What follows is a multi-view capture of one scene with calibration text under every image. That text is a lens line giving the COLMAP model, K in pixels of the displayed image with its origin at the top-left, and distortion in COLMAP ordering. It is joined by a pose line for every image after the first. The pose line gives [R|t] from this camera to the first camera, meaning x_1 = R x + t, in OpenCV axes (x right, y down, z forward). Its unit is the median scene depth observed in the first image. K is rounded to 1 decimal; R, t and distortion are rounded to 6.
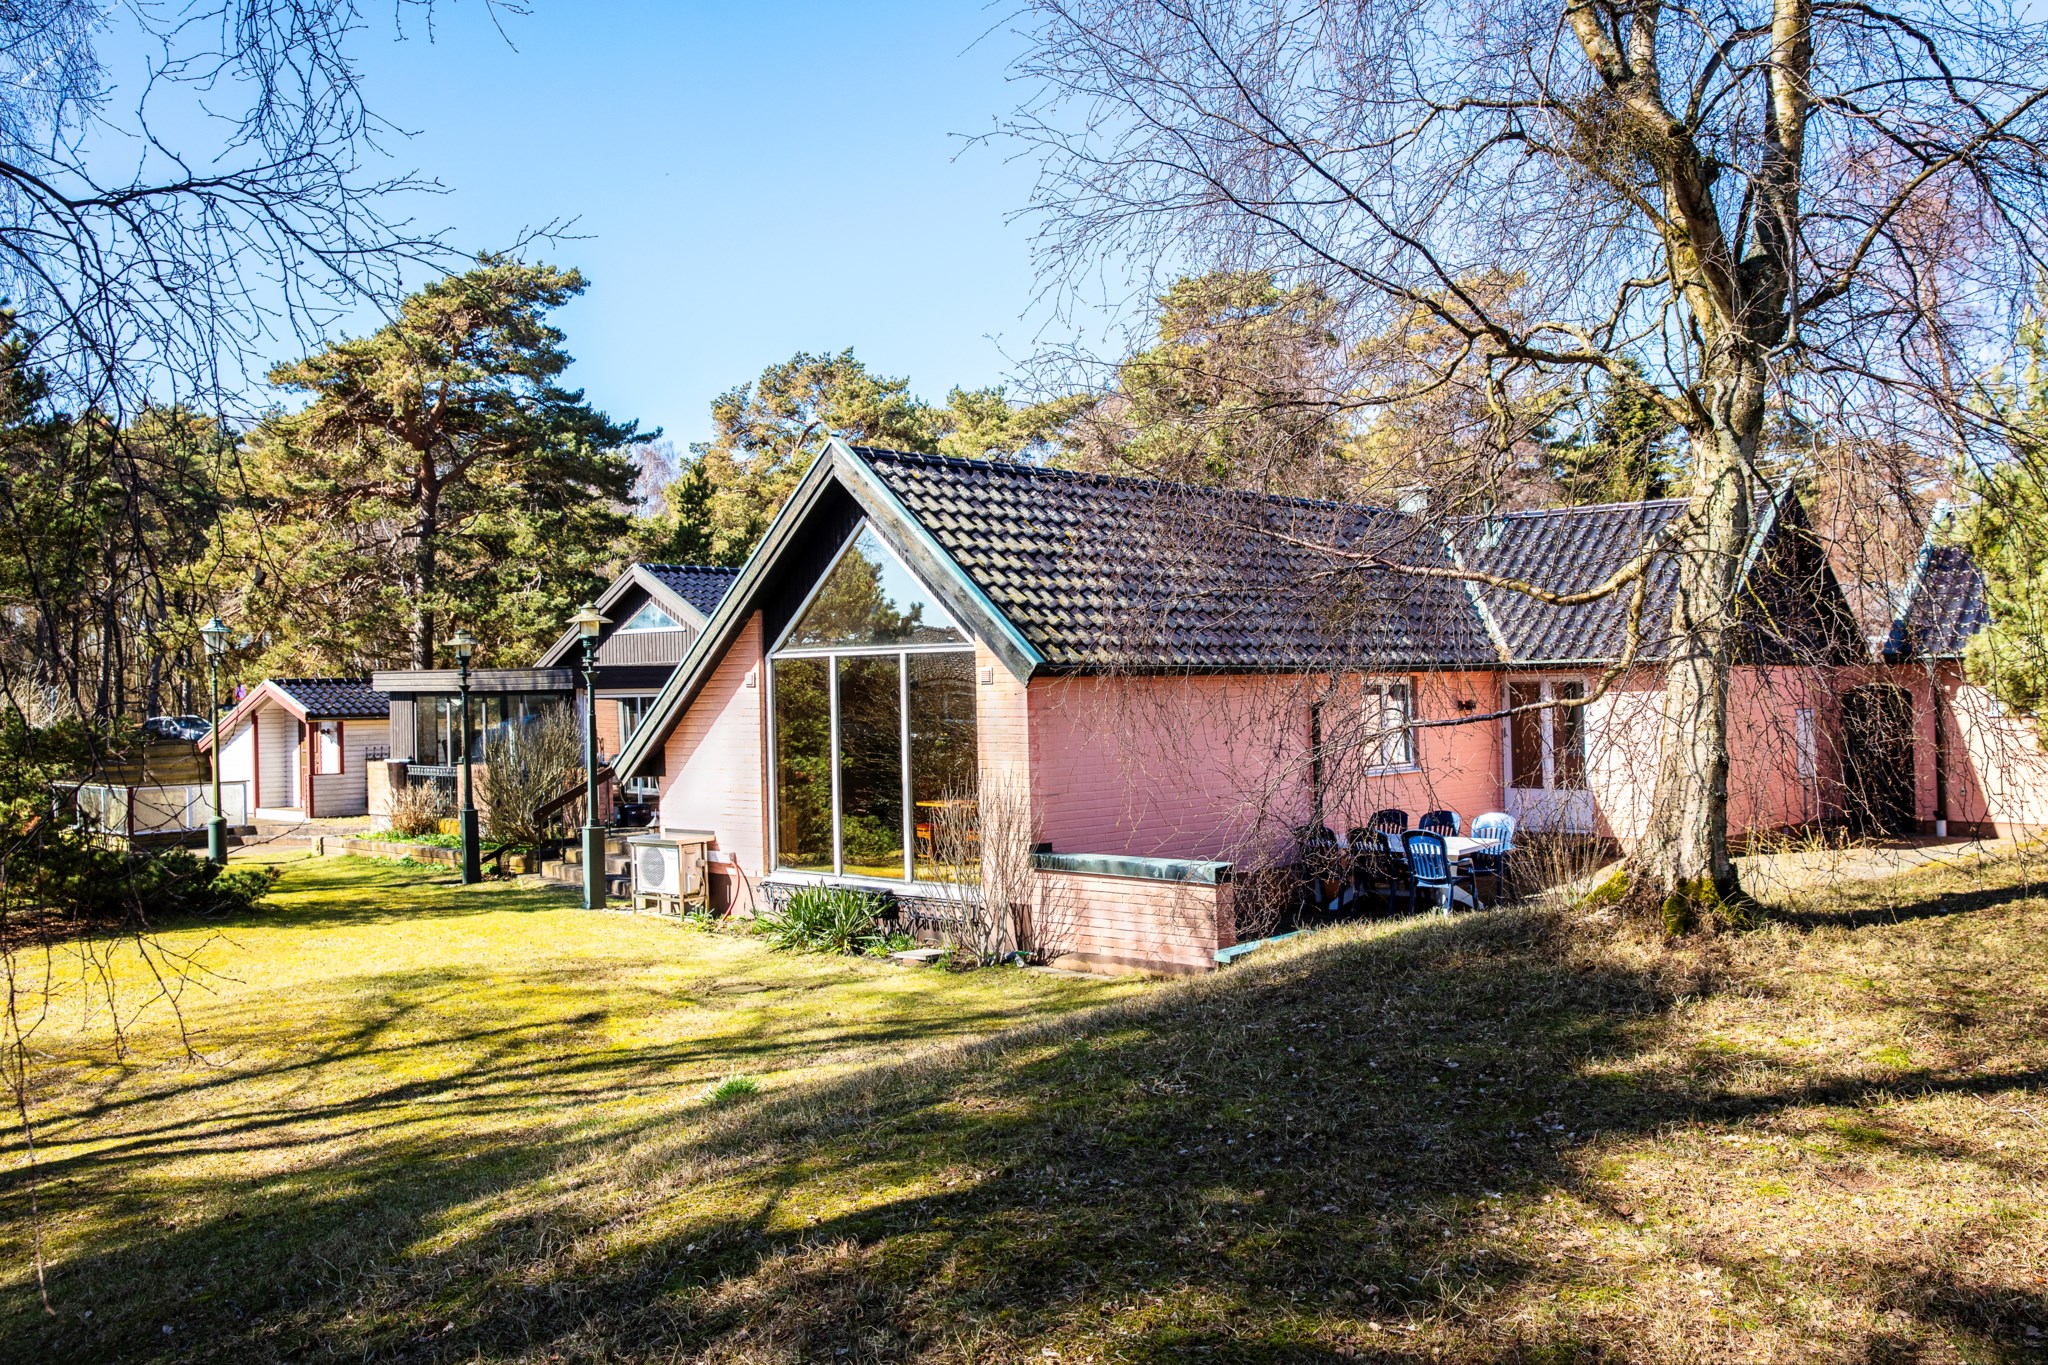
lens RADIAL K [[1764.7, 0, 1021.3], [0, 1764.7, 681.7], [0, 0, 1]] dist [-0.037511, 0.012529]
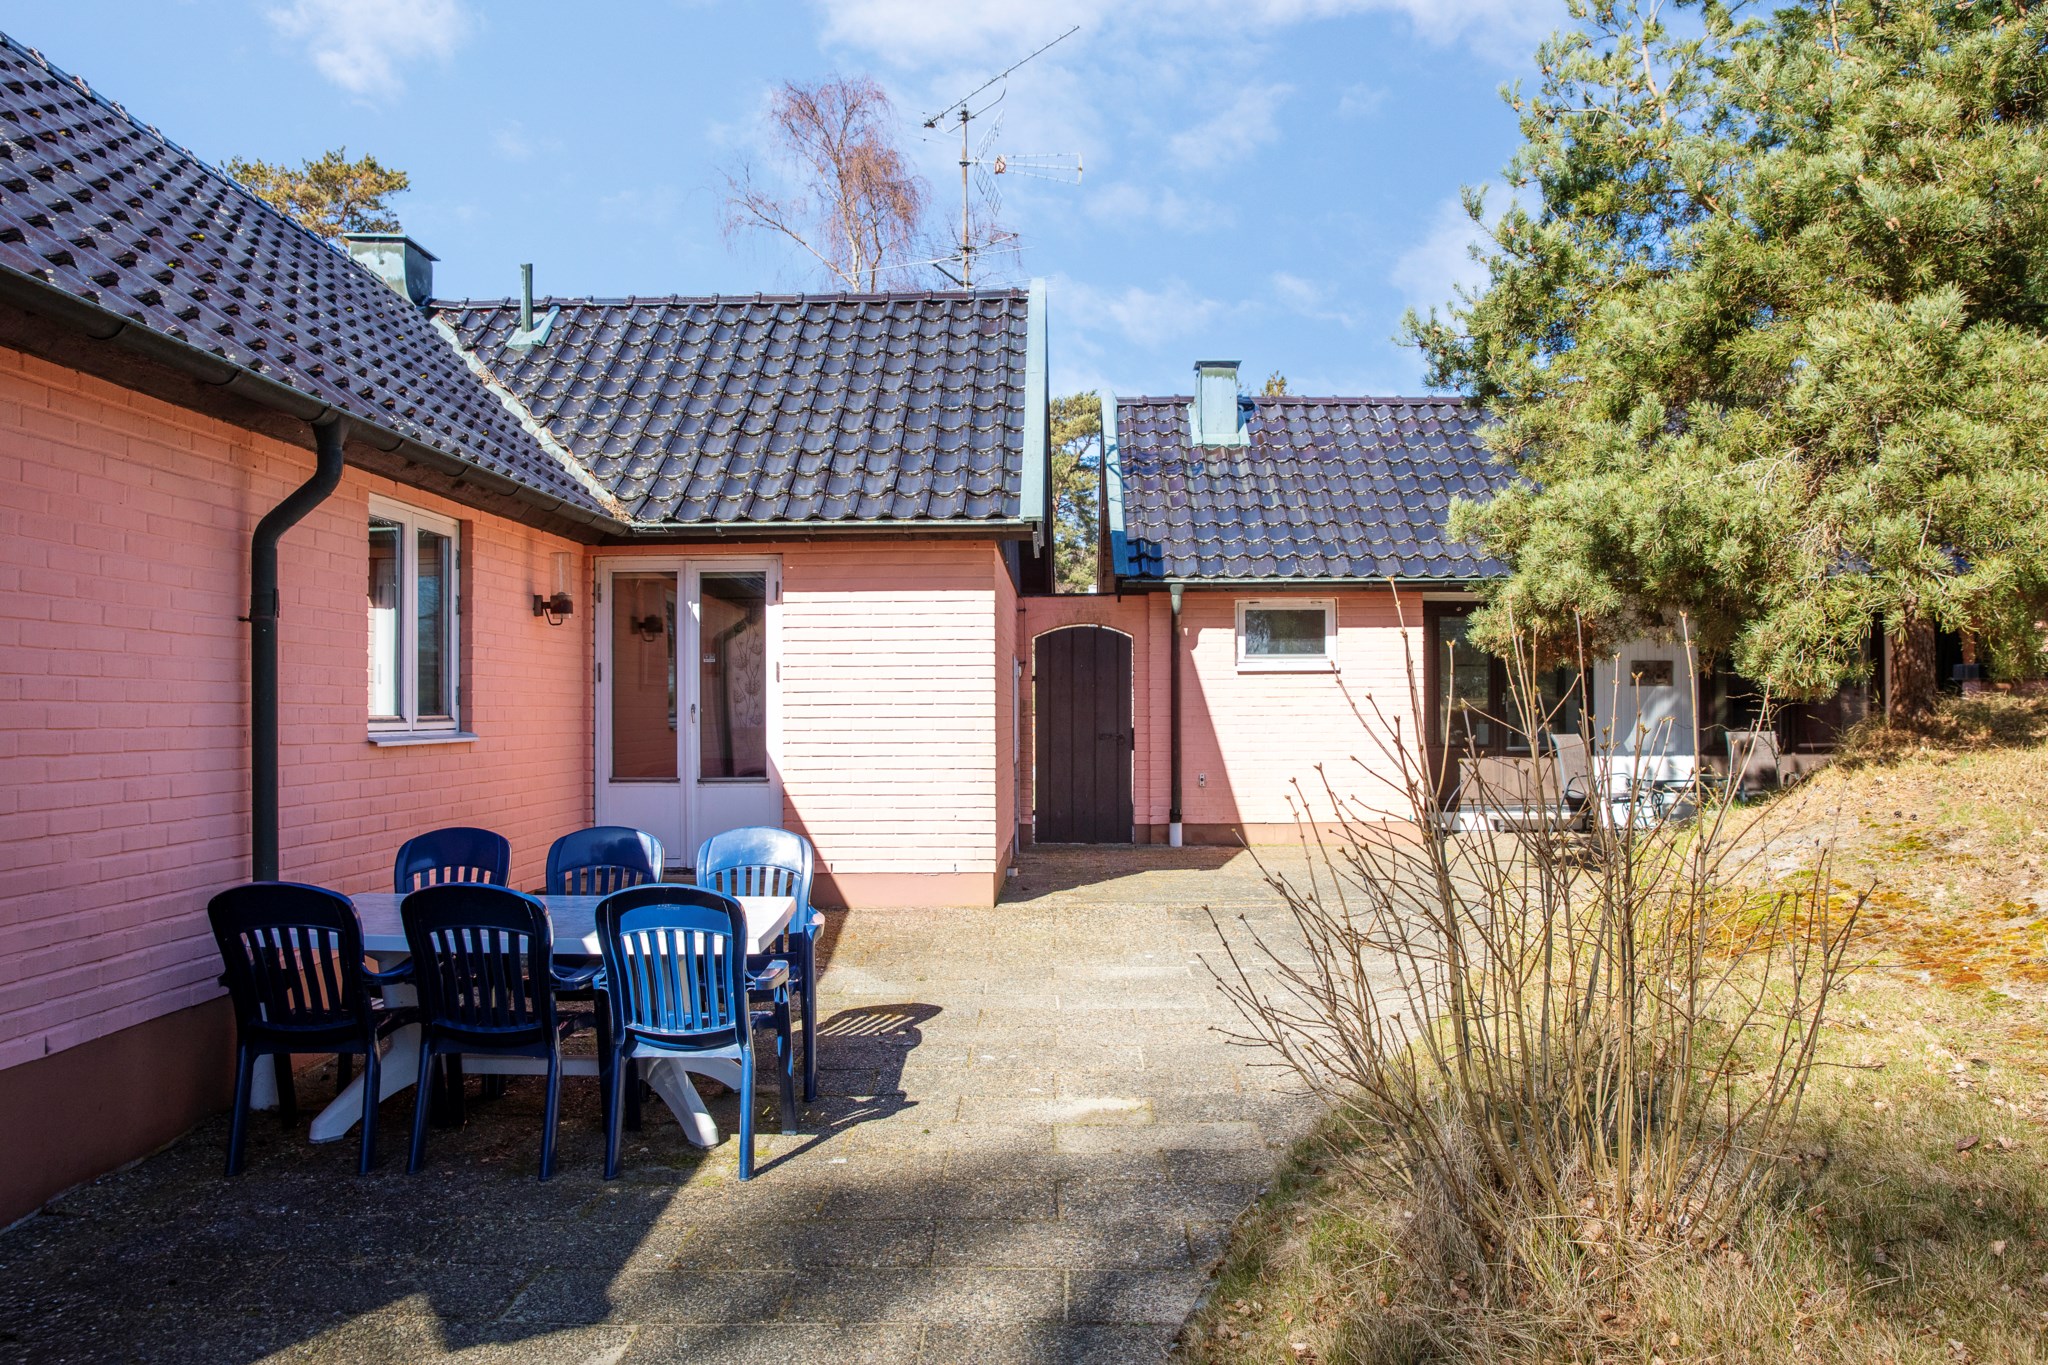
lens RADIAL K [[1621.6, 0, 1020.7], [0, 1621.6, 686.6], [0, 0, 1]] dist [-0.006014, -0.000466]
pose [[0.769973, 0.019026, 0.637793, 0.013180], [-0.002156, 0.999627, -0.027217, 0.008184], [-0.638073, 0.019581, 0.769727, 0.103737]]
